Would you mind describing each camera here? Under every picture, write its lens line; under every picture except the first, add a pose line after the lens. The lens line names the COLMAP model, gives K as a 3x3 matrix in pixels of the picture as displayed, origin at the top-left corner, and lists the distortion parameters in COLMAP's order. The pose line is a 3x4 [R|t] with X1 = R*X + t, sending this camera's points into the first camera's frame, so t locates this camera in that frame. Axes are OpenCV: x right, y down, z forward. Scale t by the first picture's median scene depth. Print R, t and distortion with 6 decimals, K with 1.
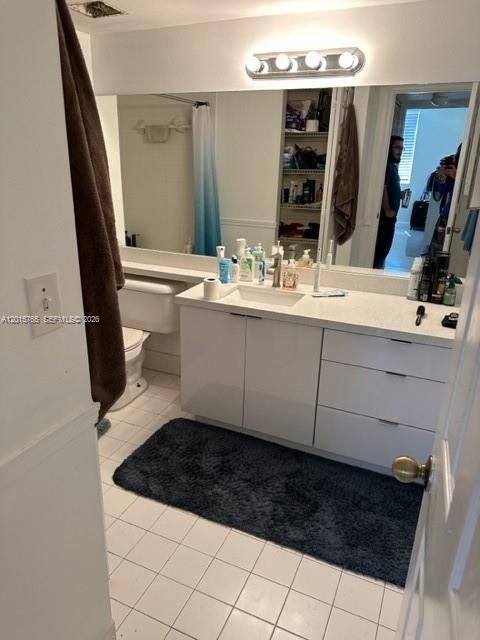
lens RADIAL K [[454.6, 0, 238.7], [0, 454.6, 320.3], [0, 0, 1]] dist [-0.002987, -0.008930]
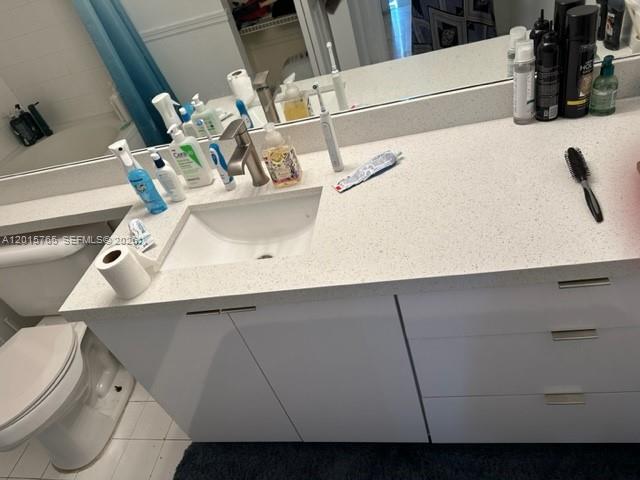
lens RADIAL K [[454.6, 0, 331.9], [0, 454.6, 253.7], [0, 0, 1]] dist [-0.002987, -0.008930]
pose [[0.921956, -0.383291, 0.055545, 0.098213], [0.342621, 0.874048, 0.344456, -0.152708], [-0.180576, -0.298543, 0.937158, 0.499483]]
